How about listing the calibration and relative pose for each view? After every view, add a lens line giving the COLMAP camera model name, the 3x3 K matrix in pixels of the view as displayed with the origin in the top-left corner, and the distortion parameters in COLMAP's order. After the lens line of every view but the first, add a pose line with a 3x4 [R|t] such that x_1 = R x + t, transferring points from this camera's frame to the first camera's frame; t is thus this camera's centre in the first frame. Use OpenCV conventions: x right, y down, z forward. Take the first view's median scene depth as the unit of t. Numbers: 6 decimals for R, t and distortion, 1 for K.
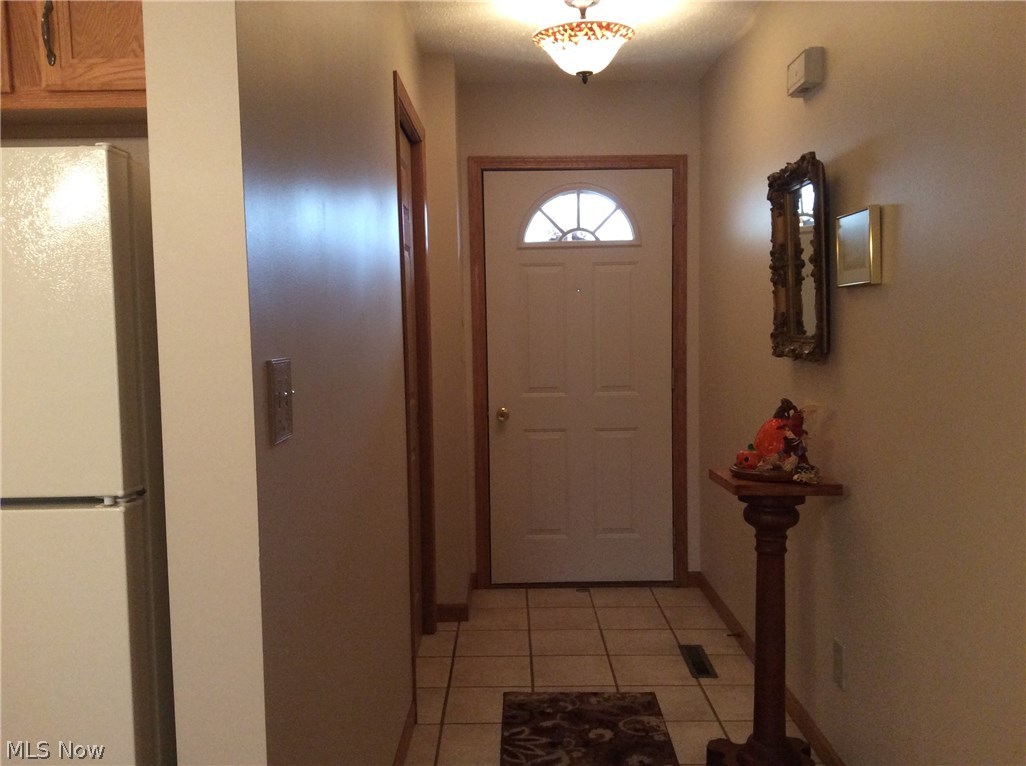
lens RADIAL K [[952.4, 0, 513.0], [0, 952.4, 383.0], [0, 0, 1]] dist [0.108157, 0.001851]
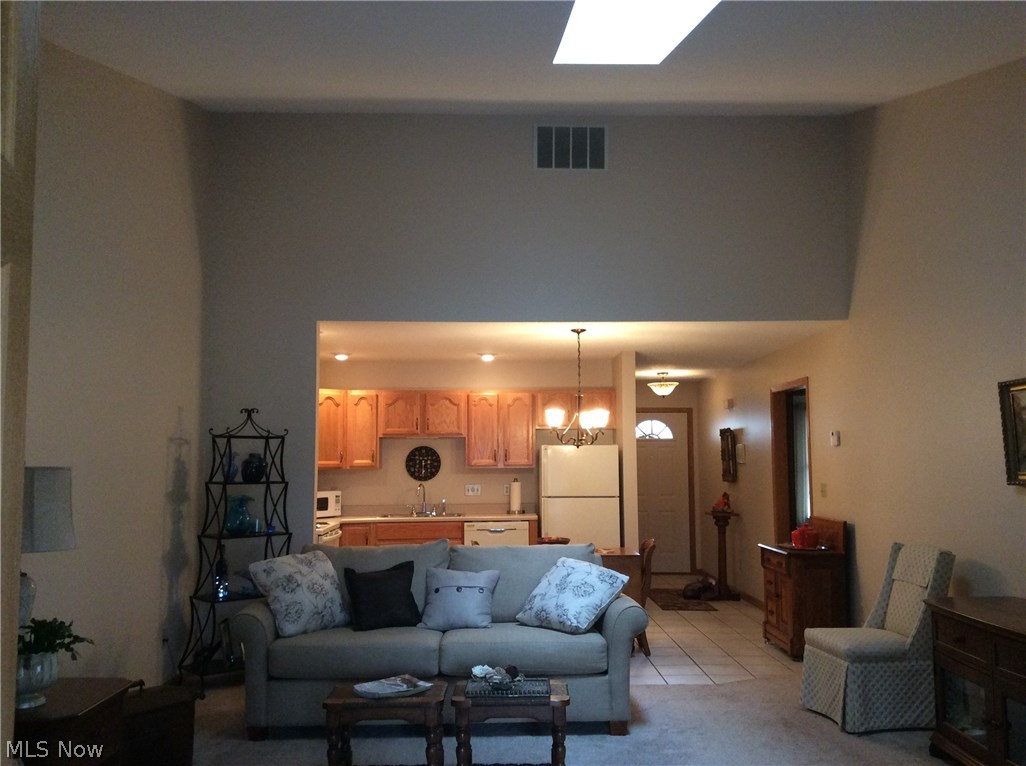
lens RADIAL K [[938.0, 0, 513.0], [0, 938.0, 383.0], [0, 0, 1]] dist [0.151026, -0.298093]
pose [[0.999813, 0.014865, 0.012388, -0.601305], [-0.012846, 0.988667, -0.149577, 0.160179], [-0.014471, 0.149389, 0.988673, -2.725841]]
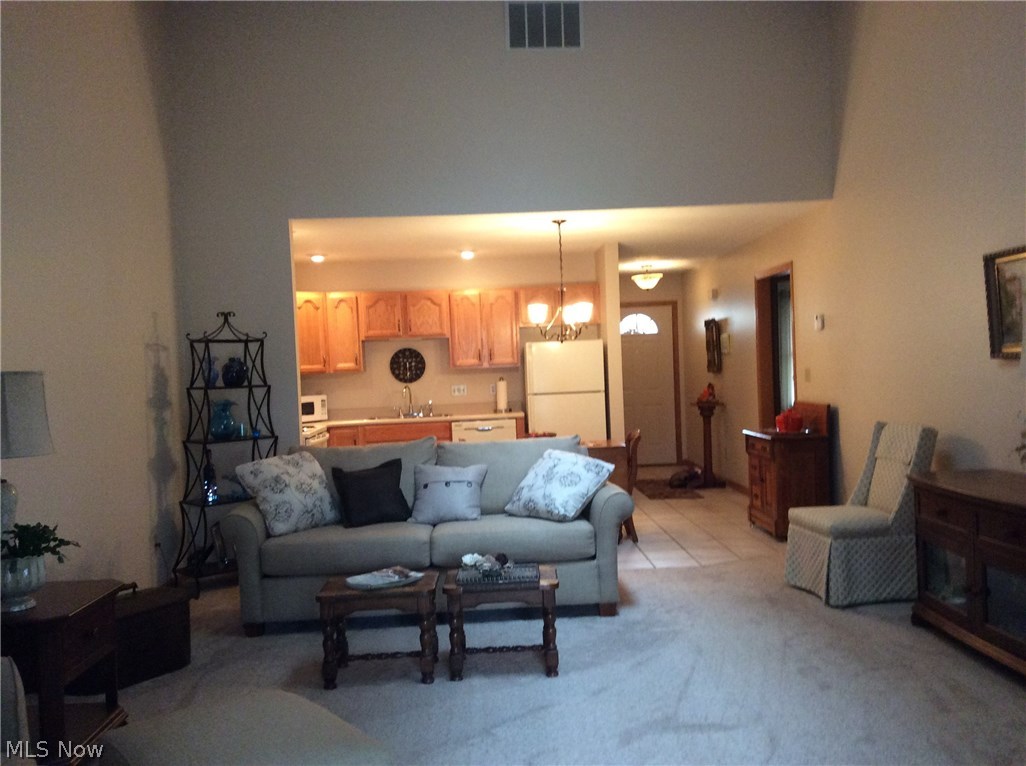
lens RADIAL K [[938.0, 0, 513.0], [0, 938.0, 383.0], [0, 0, 1]] dist [0.151026, -0.298093]
pose [[0.999392, -0.022733, 0.026418, -0.590937], [0.024010, 0.998506, -0.049085, 0.182613], [-0.025263, 0.049689, 0.998445, -2.697757]]
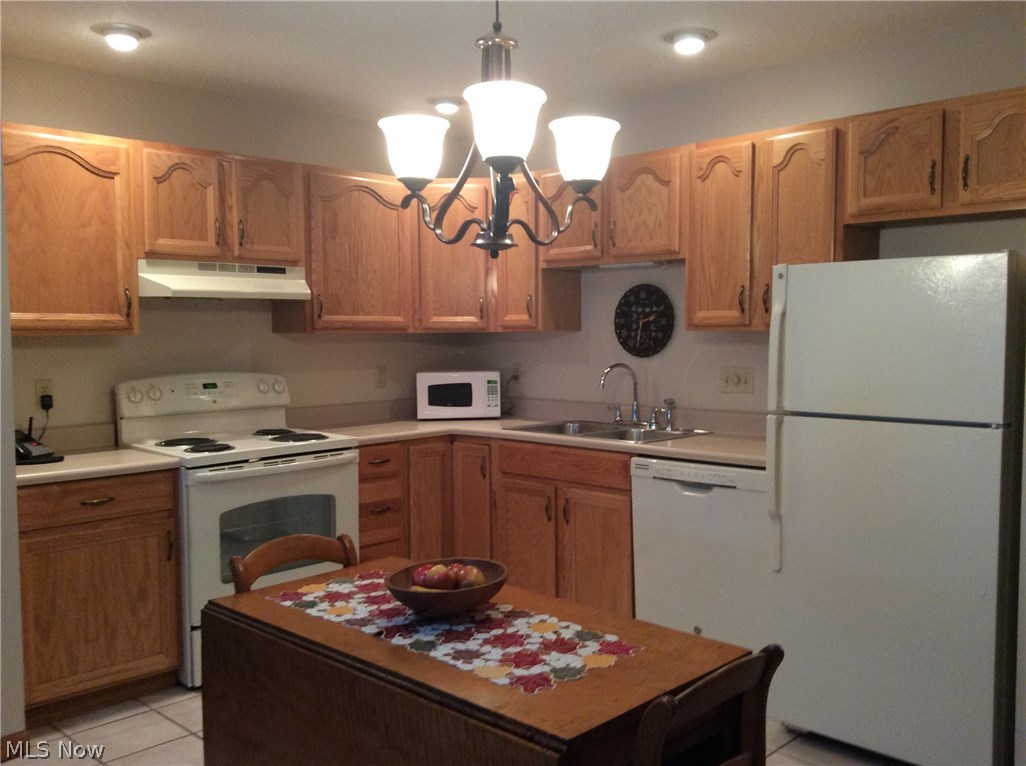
lens RADIAL K [[938.0, 0, 513.0], [0, 938.0, 383.0], [0, 0, 1]] dist [0.151026, -0.298093]
pose [[0.705895, 0.055619, -0.706130, 0.130752], [-0.056993, 0.998140, 0.021645, 0.022820], [0.706020, 0.024965, 0.707751, -0.532642]]
